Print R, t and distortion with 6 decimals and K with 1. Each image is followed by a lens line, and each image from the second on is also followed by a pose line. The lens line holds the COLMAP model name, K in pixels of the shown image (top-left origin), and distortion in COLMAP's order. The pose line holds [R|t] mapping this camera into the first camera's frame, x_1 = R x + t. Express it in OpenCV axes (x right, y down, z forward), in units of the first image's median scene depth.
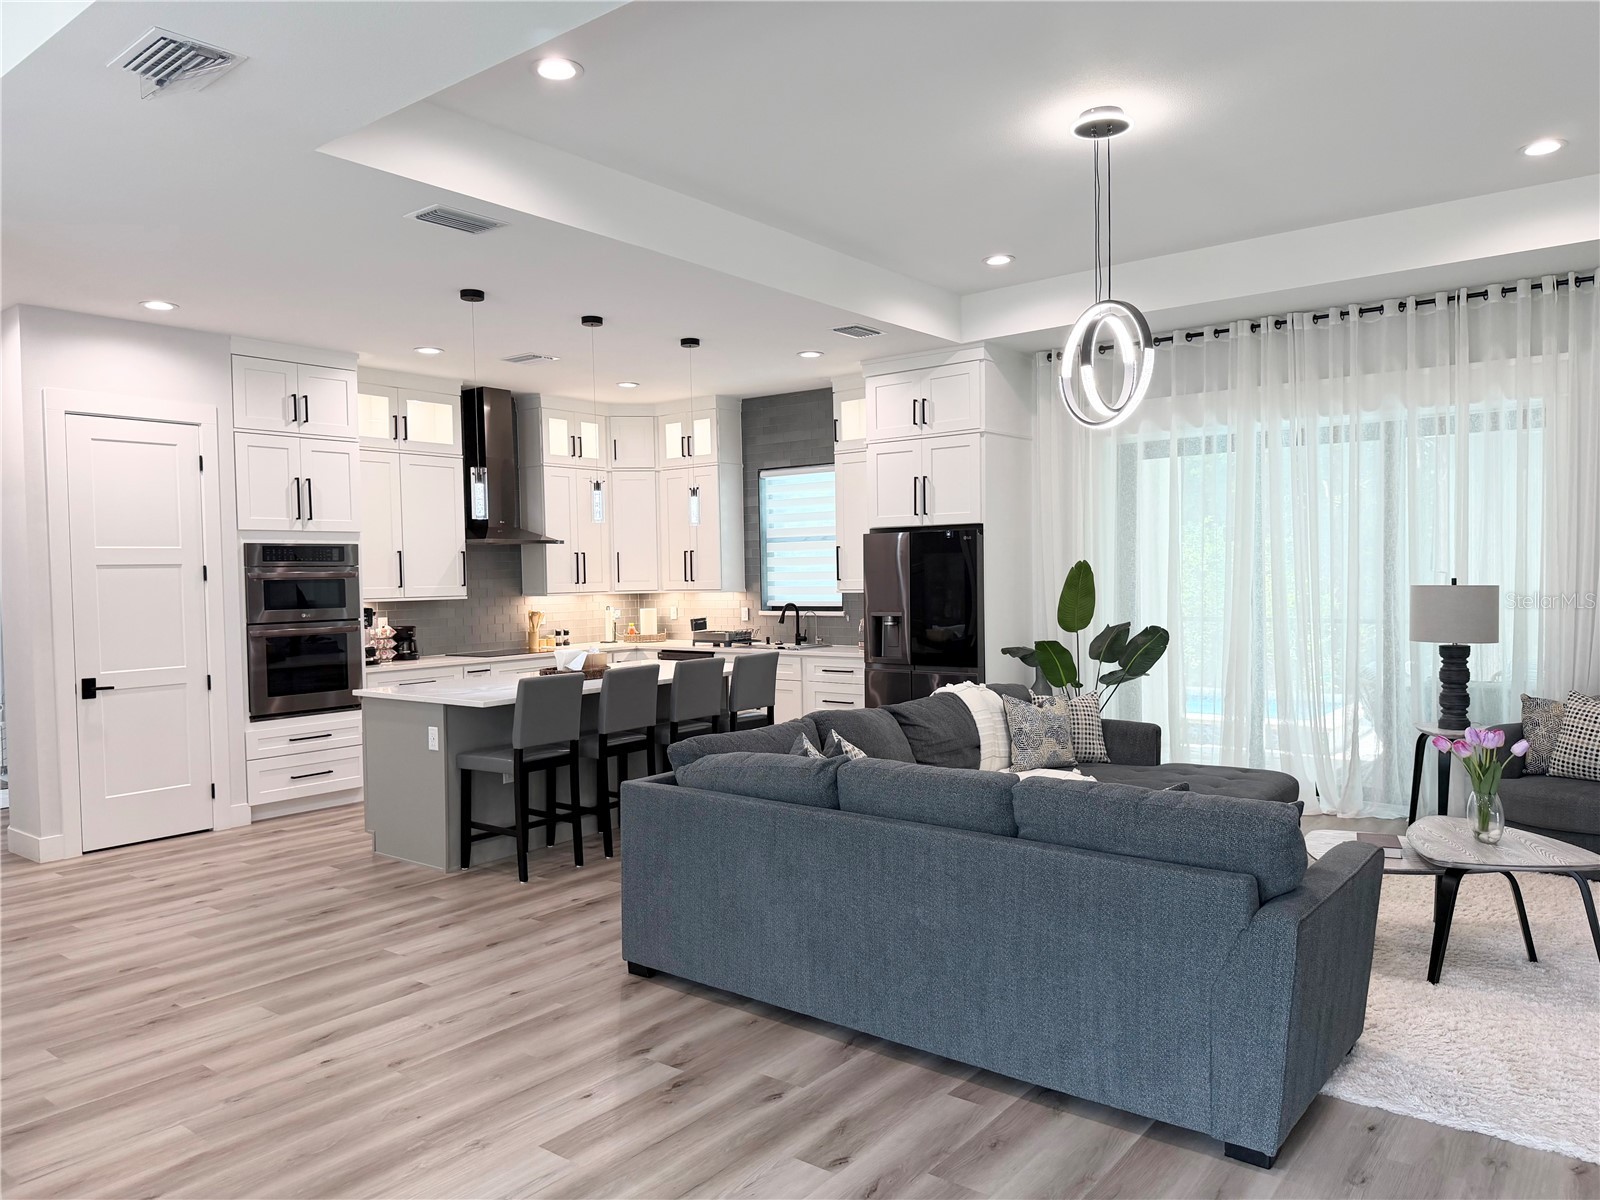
lens RADIAL K [[1119.8, 0, 817.1], [0, 1119.8, 601.6], [0, 0, 1]] dist [0.190716, -0.312620]
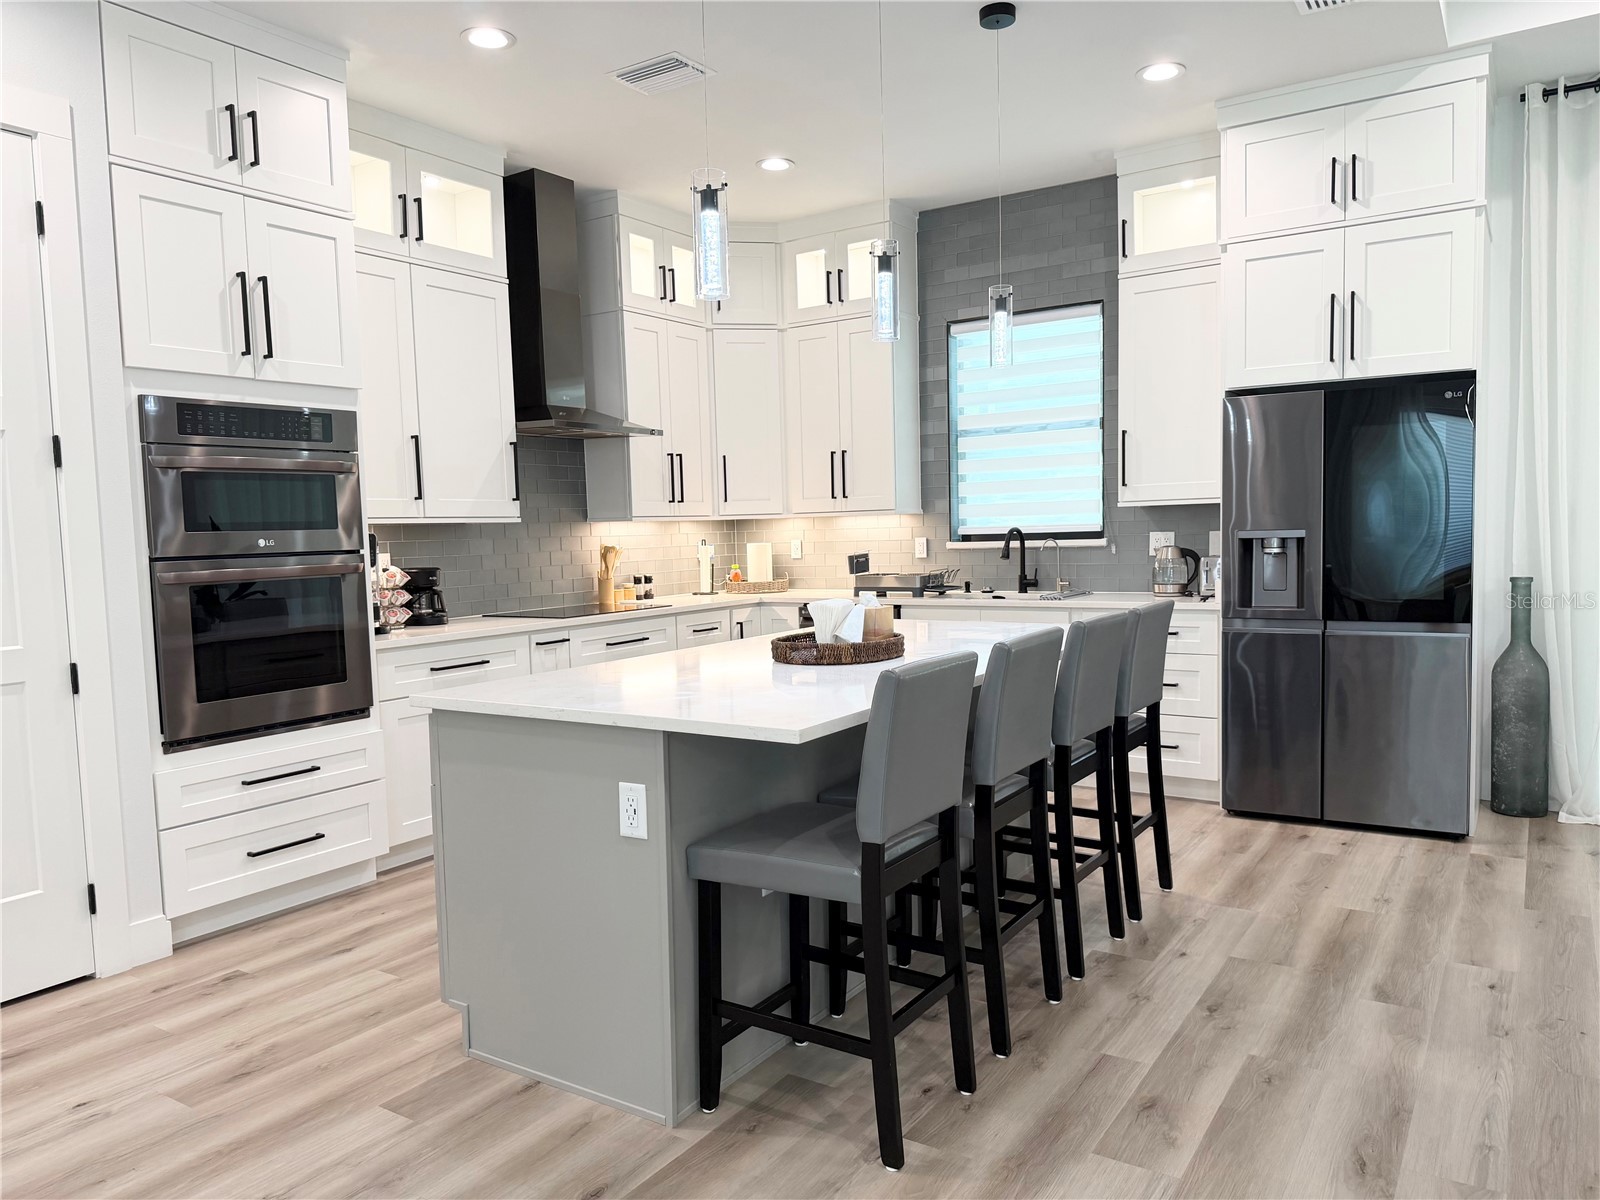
lens RADIAL K [[1120.2, 0, 821.0], [0, 1120.2, 597.6], [0, 0, 1]] dist [0.072691, -0.076711]
pose [[0.995656, -0.015836, 0.091753, -0.220962], [0.012688, 0.999314, 0.034794, 0.020164], [-0.092241, -0.033478, 0.995174, 0.423358]]
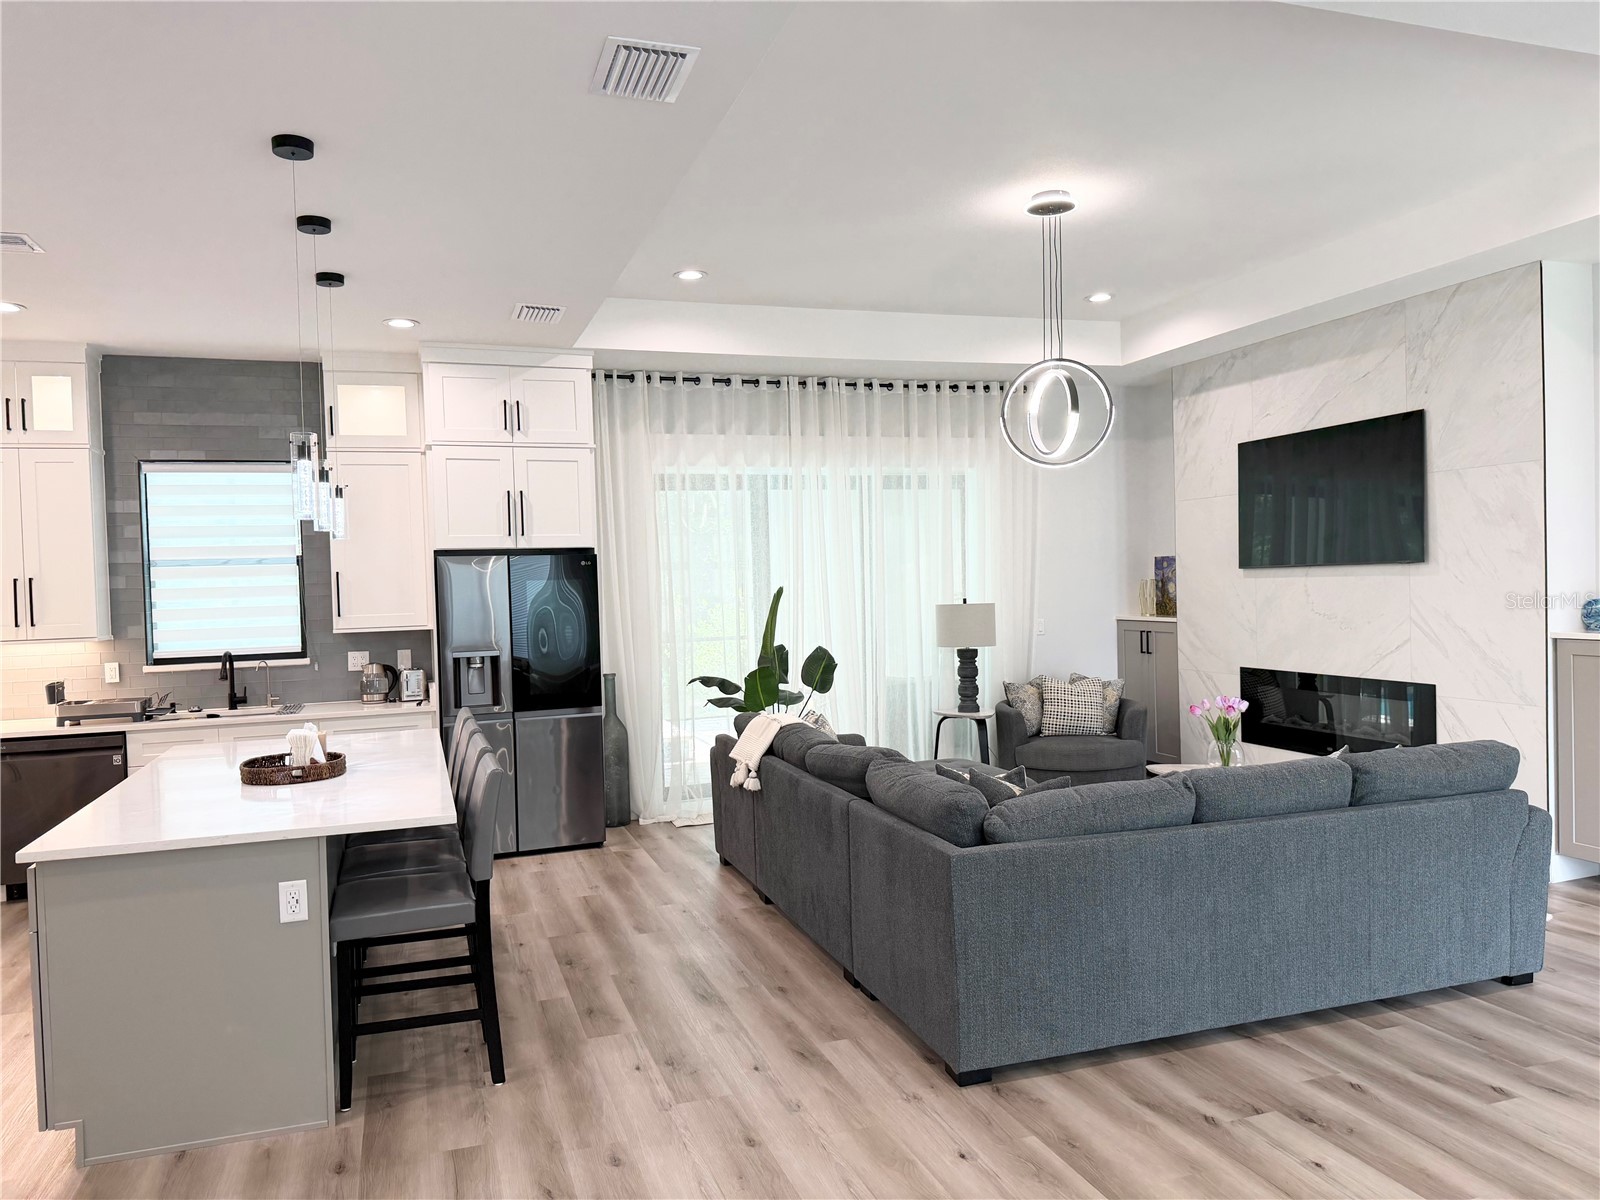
lens RADIAL K [[1117.3, 0, 784.5], [0, 1117.3, 602.6], [0, 0, 1]] dist [0.005454, -0.002388]
pose [[0.551595, -0.016346, 0.833952, -0.483192], [0.041654, 0.999100, -0.007967, -0.010597], [-0.833072, 0.039132, 0.551779, 0.350922]]
